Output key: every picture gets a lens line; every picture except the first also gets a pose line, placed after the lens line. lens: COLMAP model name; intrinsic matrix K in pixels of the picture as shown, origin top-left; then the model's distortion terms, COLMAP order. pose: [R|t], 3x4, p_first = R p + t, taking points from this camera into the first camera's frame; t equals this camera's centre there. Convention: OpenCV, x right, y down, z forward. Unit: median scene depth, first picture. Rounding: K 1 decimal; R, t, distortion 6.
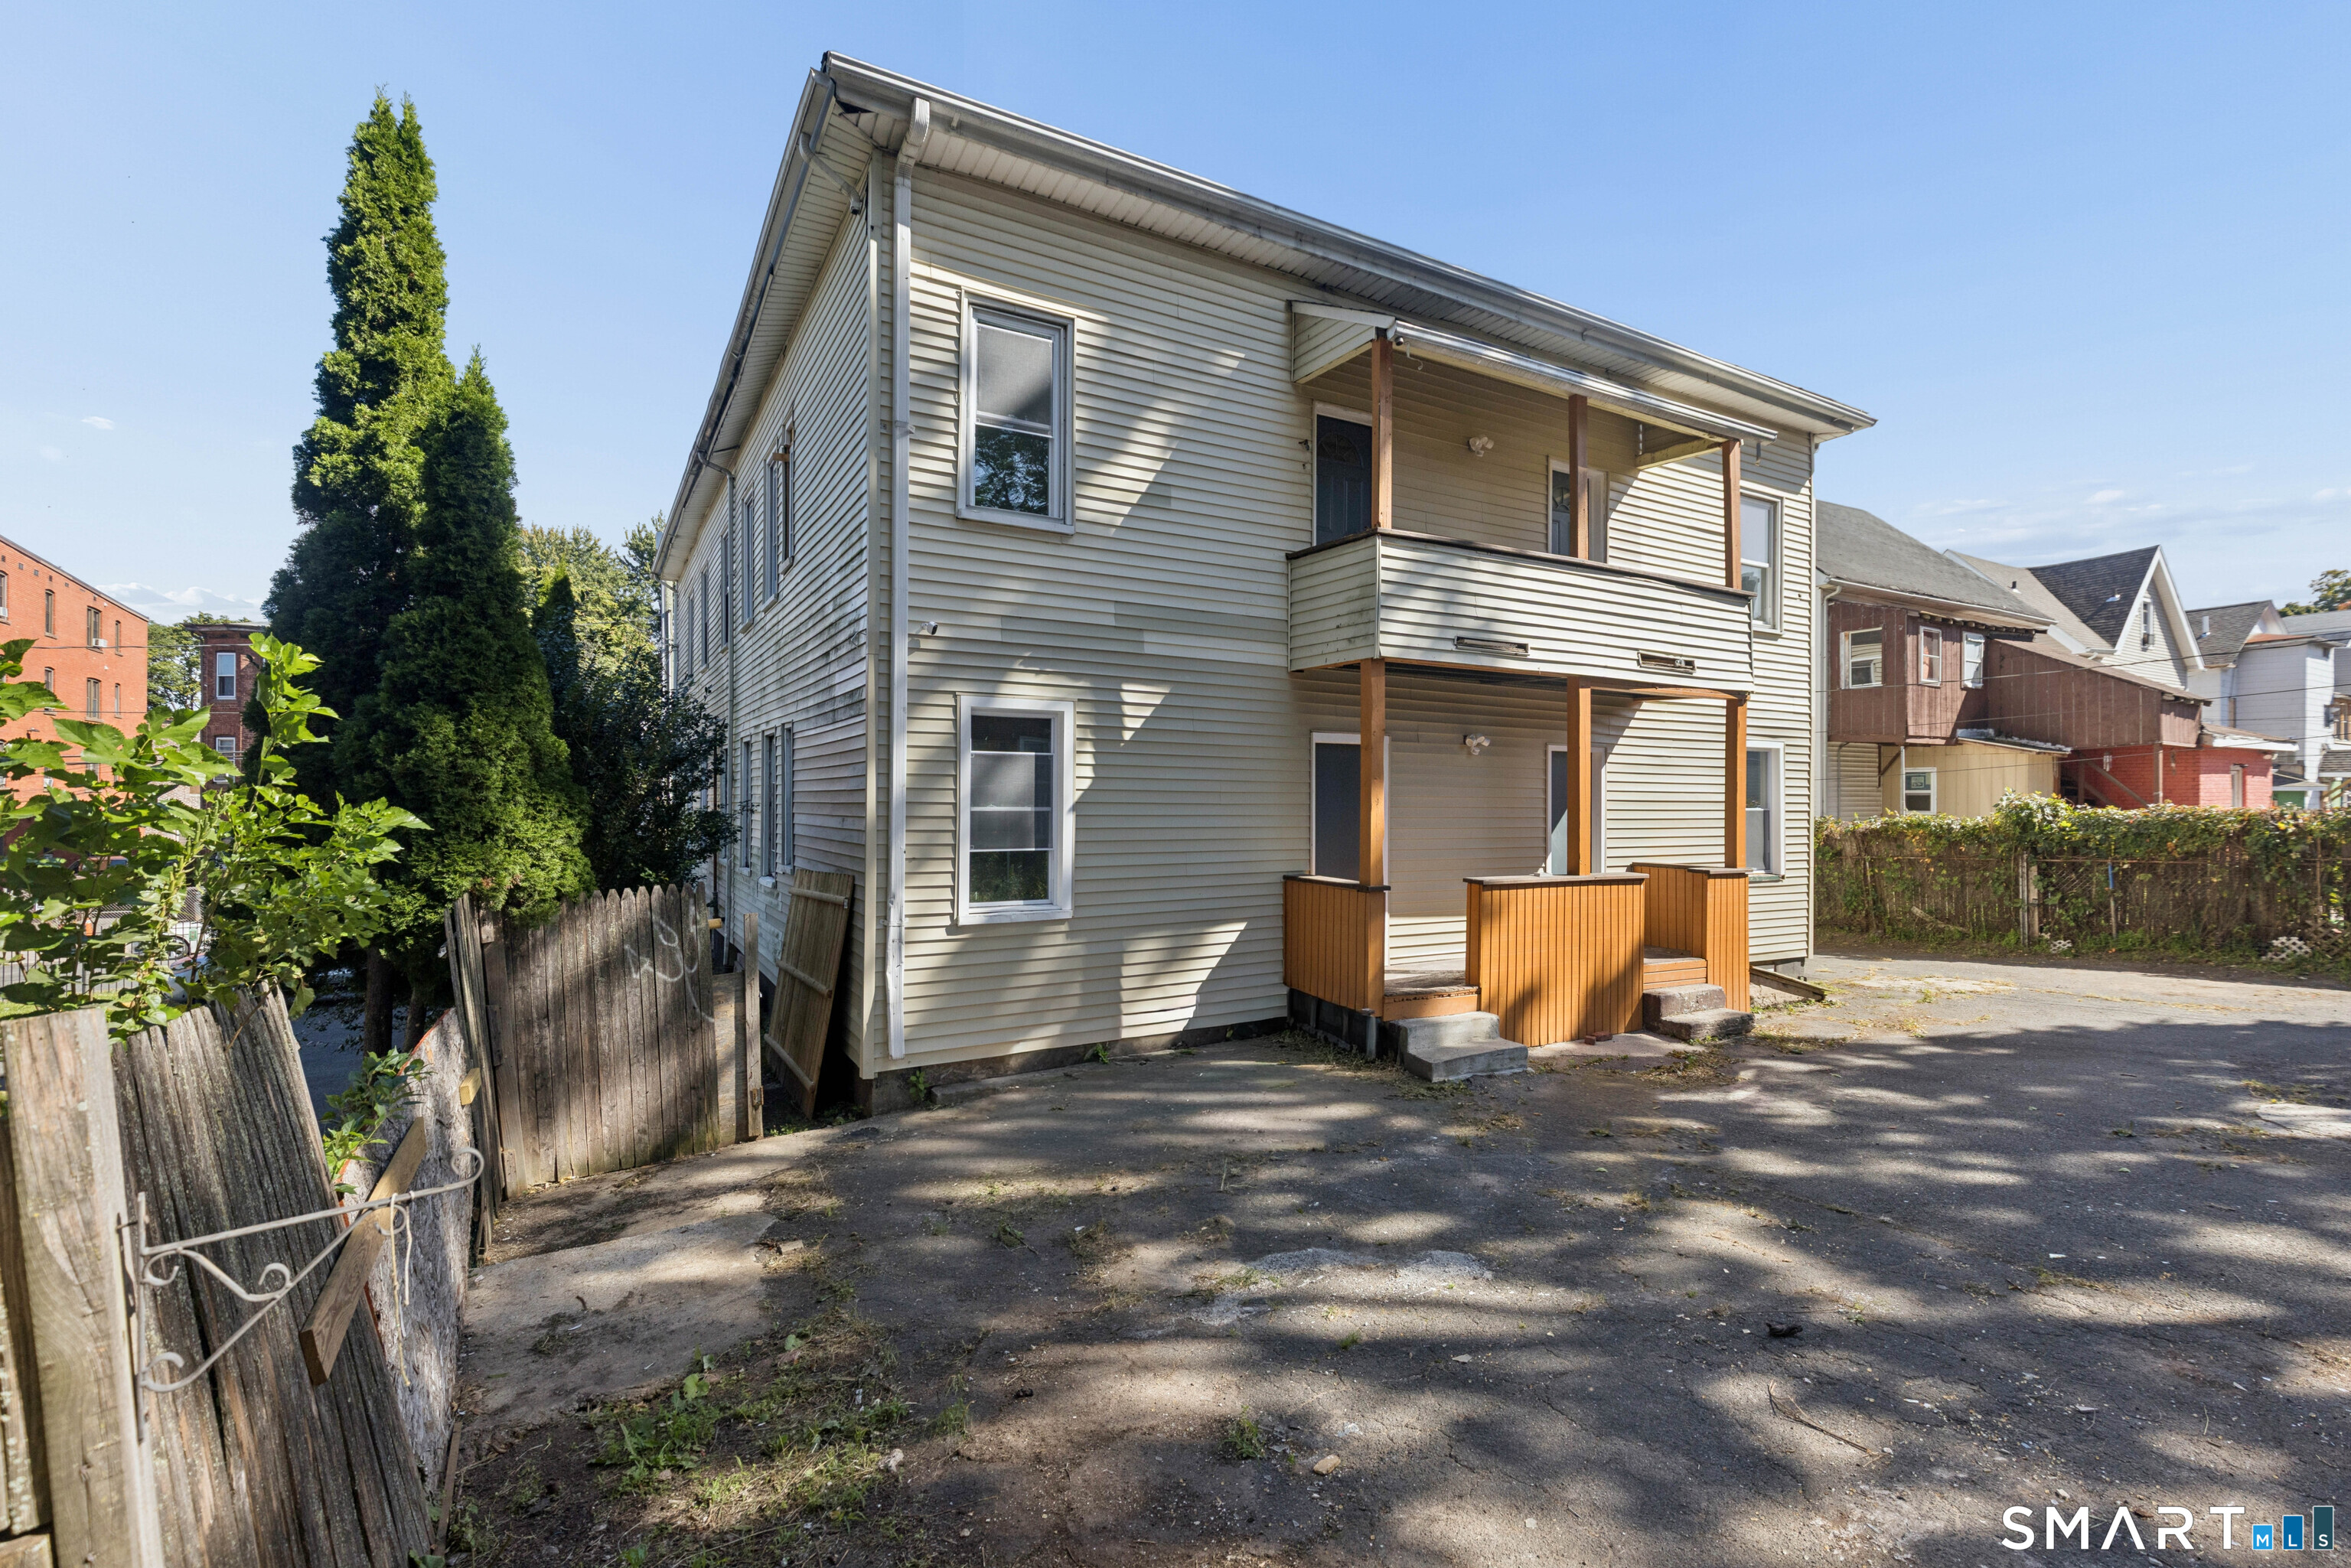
lens RADIAL K [[1047.0, 0, 1181.8], [0, 1047.0, 787.3], [0, 0, 1]] dist [0.008855, -0.002059]
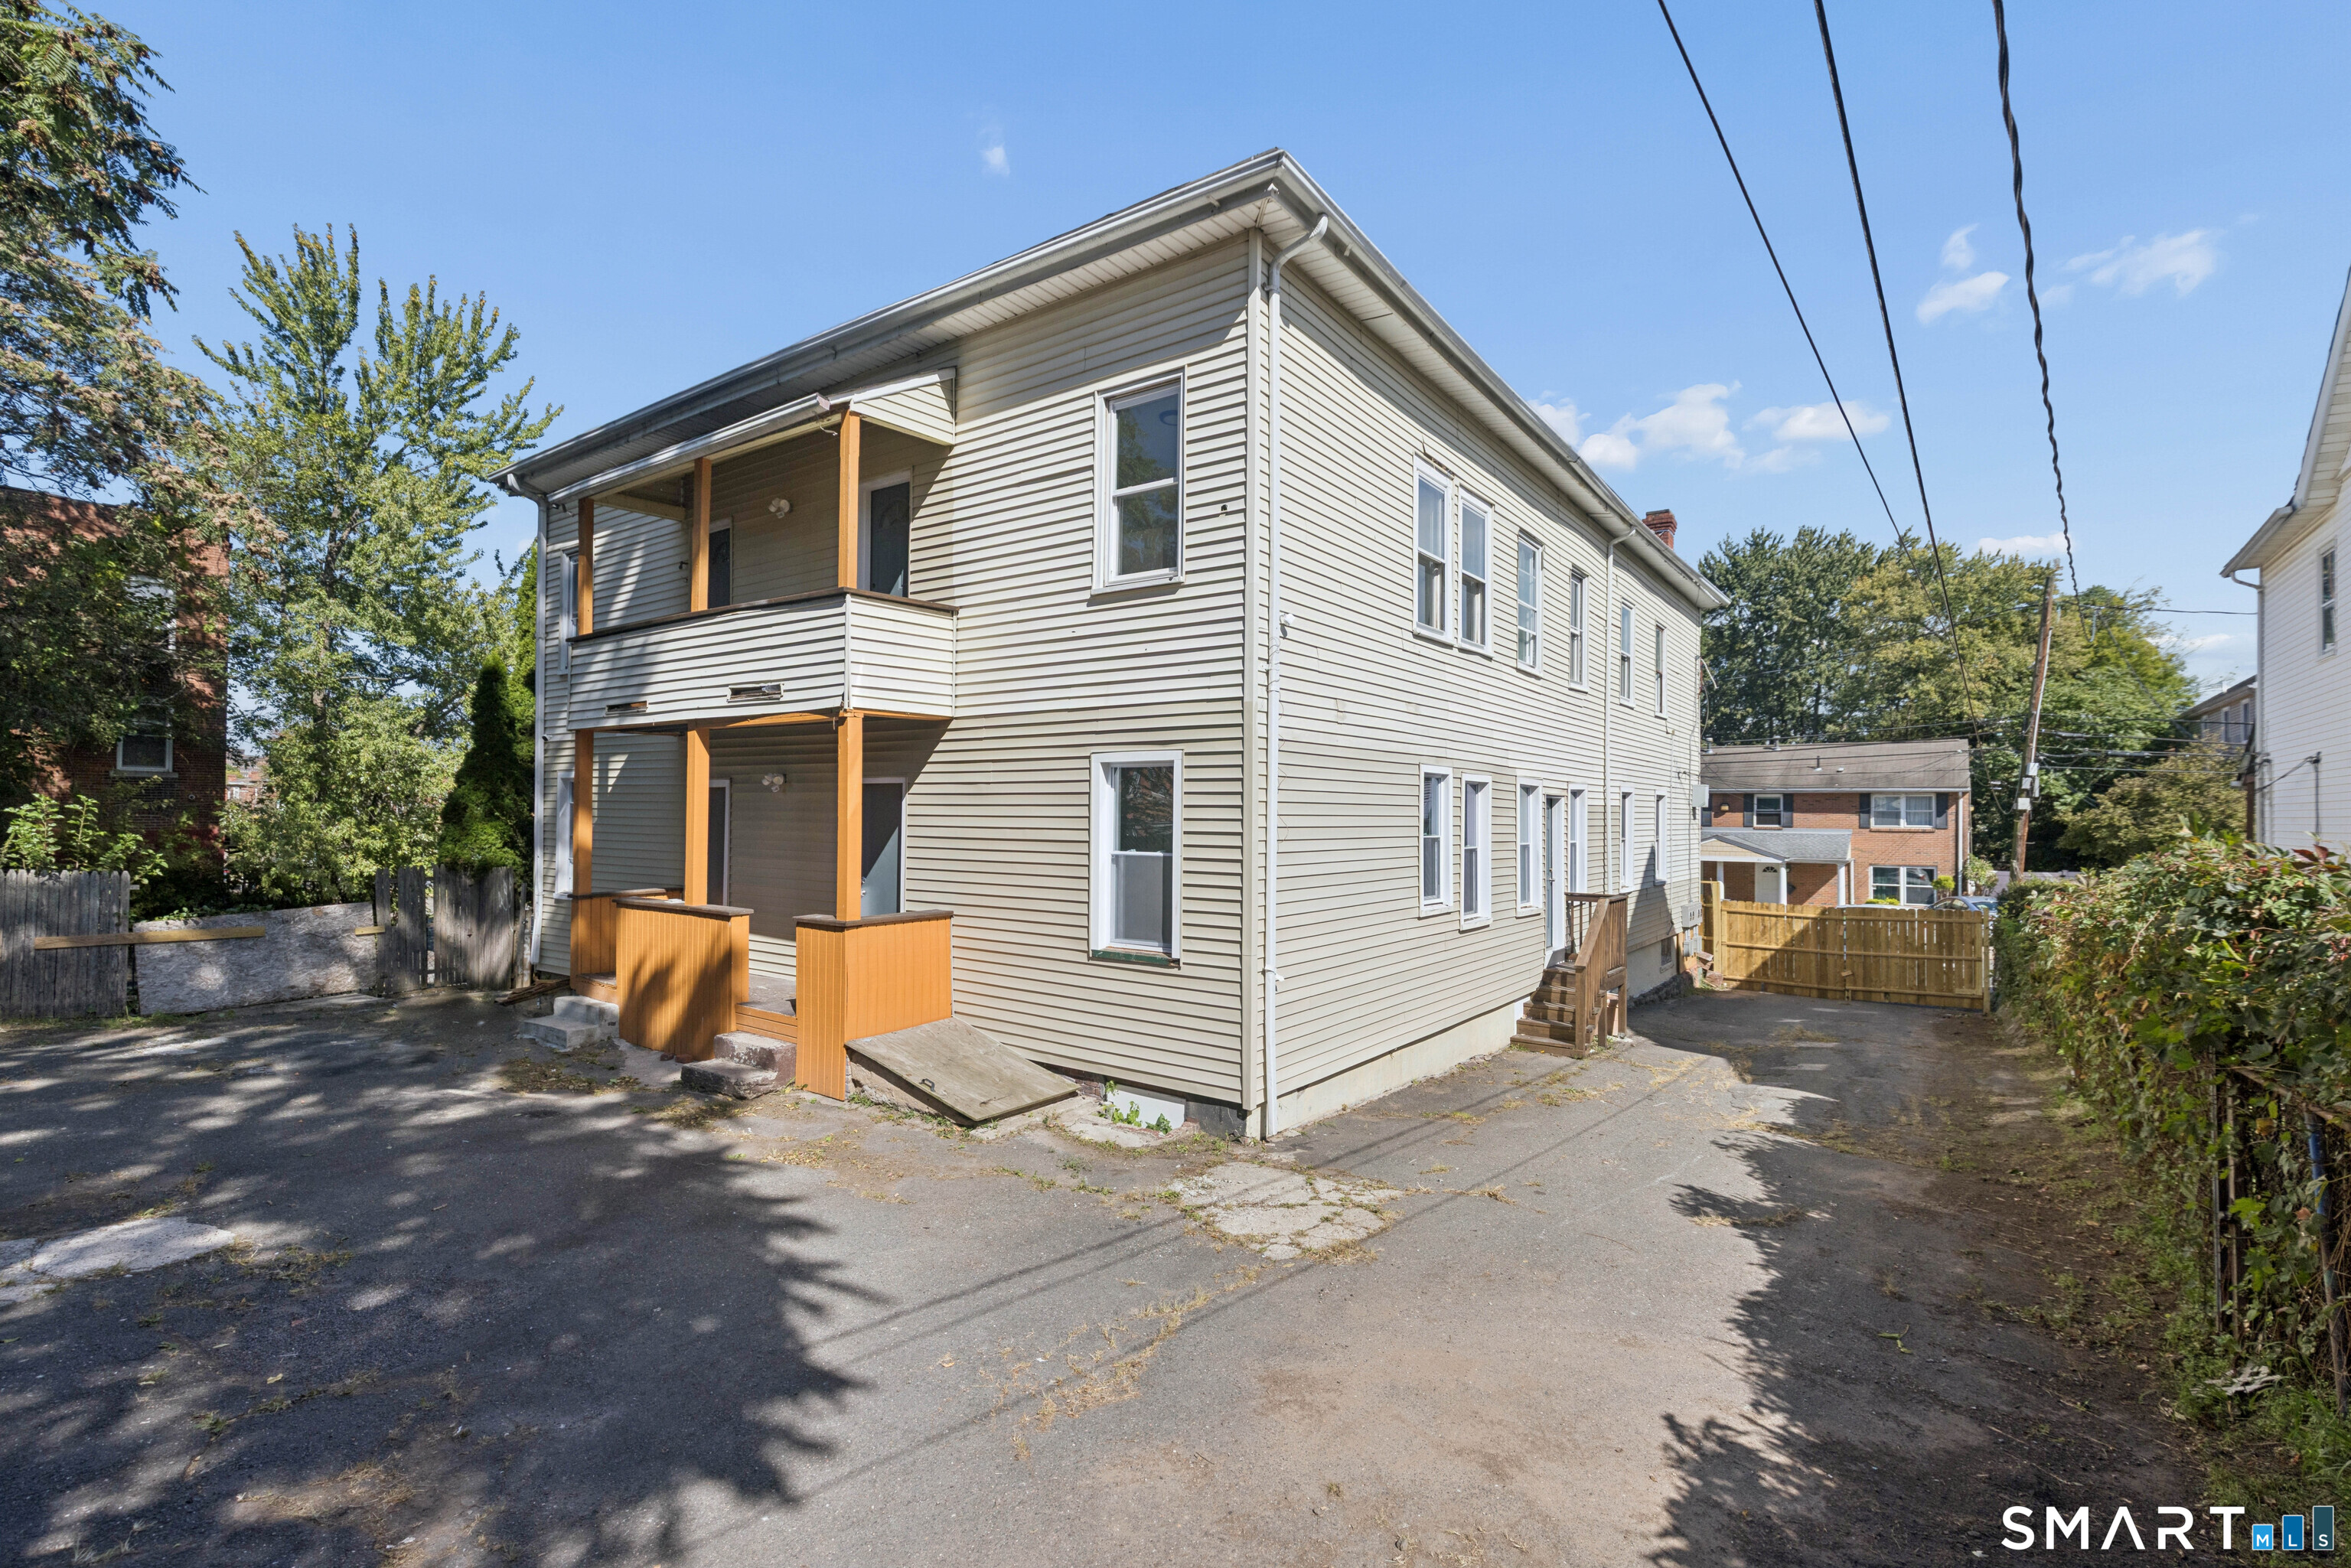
lens RADIAL K [[1047.0, 0, 1175.2], [0, 1047.0, 799.3], [0, 0, 1]] dist [0.008855, -0.002059]
pose [[0.414890, -0.018249, -0.909688, 1.720501], [0.003921, 0.999825, -0.018269, -0.002140], [0.909863, 0.004013, 0.414889, 1.099742]]
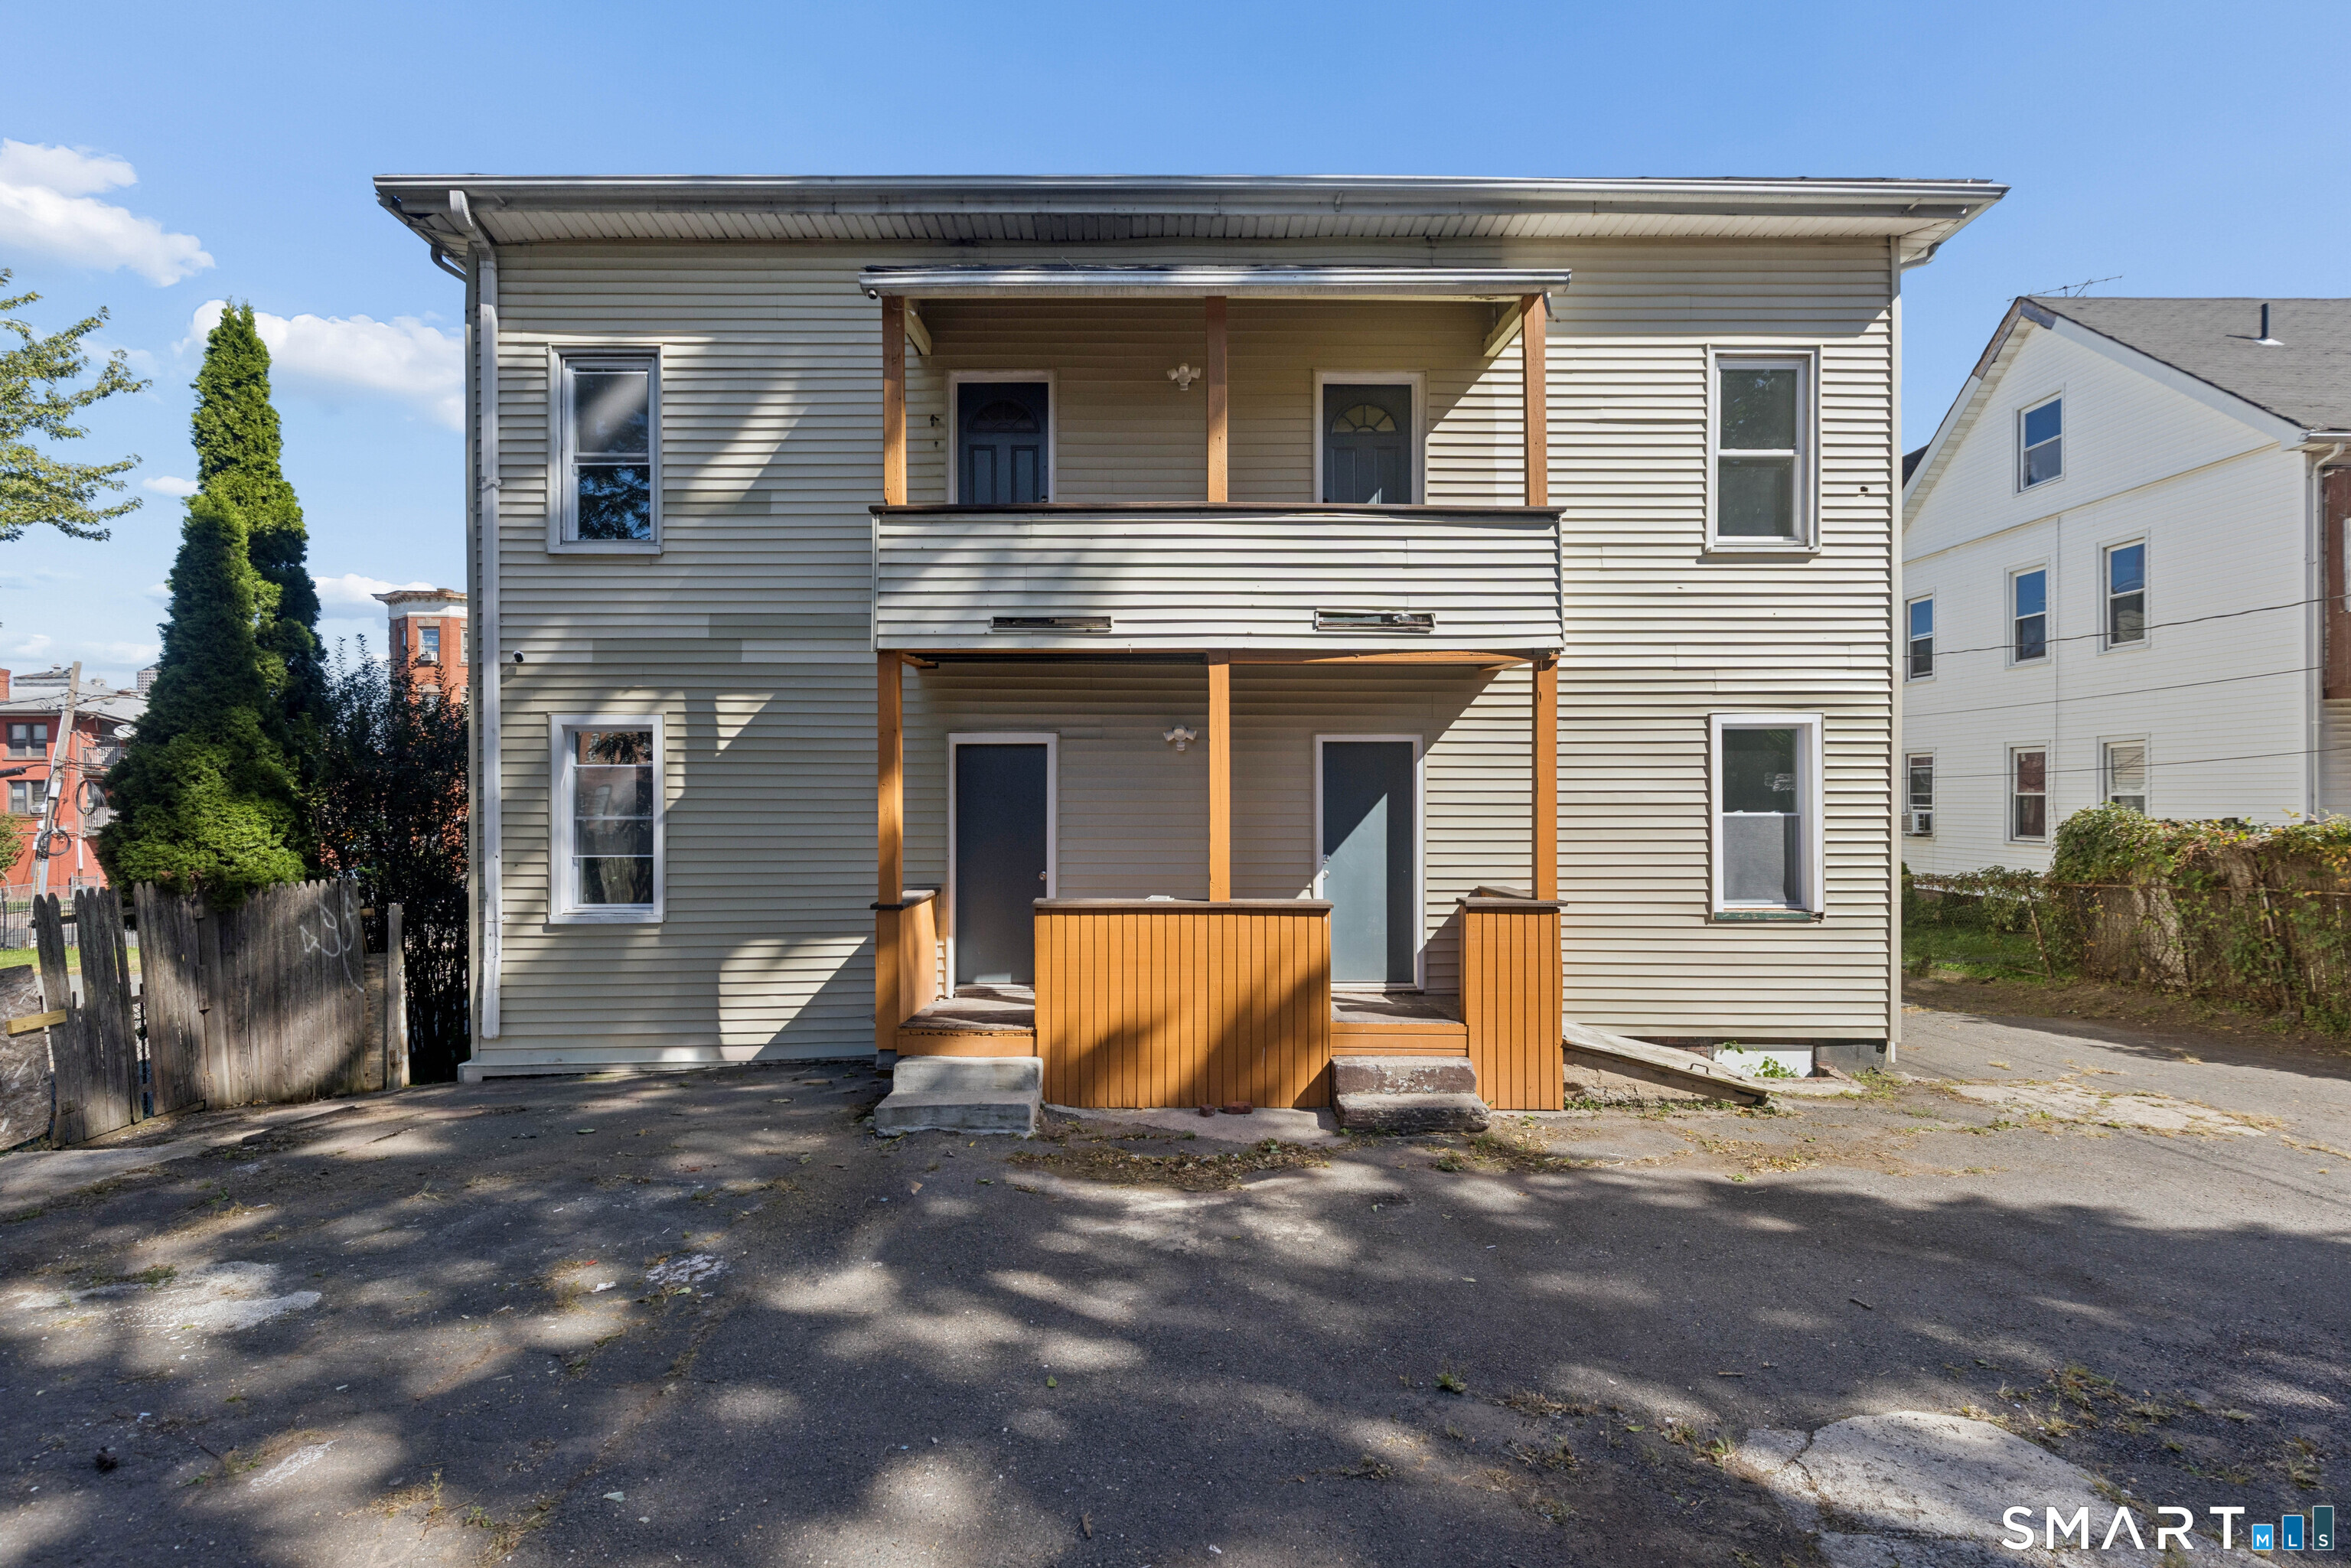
lens RADIAL K [[1047.0, 0, 1181.2], [0, 1047.0, 790.4], [0, 0, 1]] dist [0.008855, -0.002059]
pose [[0.871340, -0.011690, -0.490540, 0.817130], [0.013952, 0.999902, 0.000955, -0.000487], [0.490481, -0.007676, 0.871418, 0.327077]]
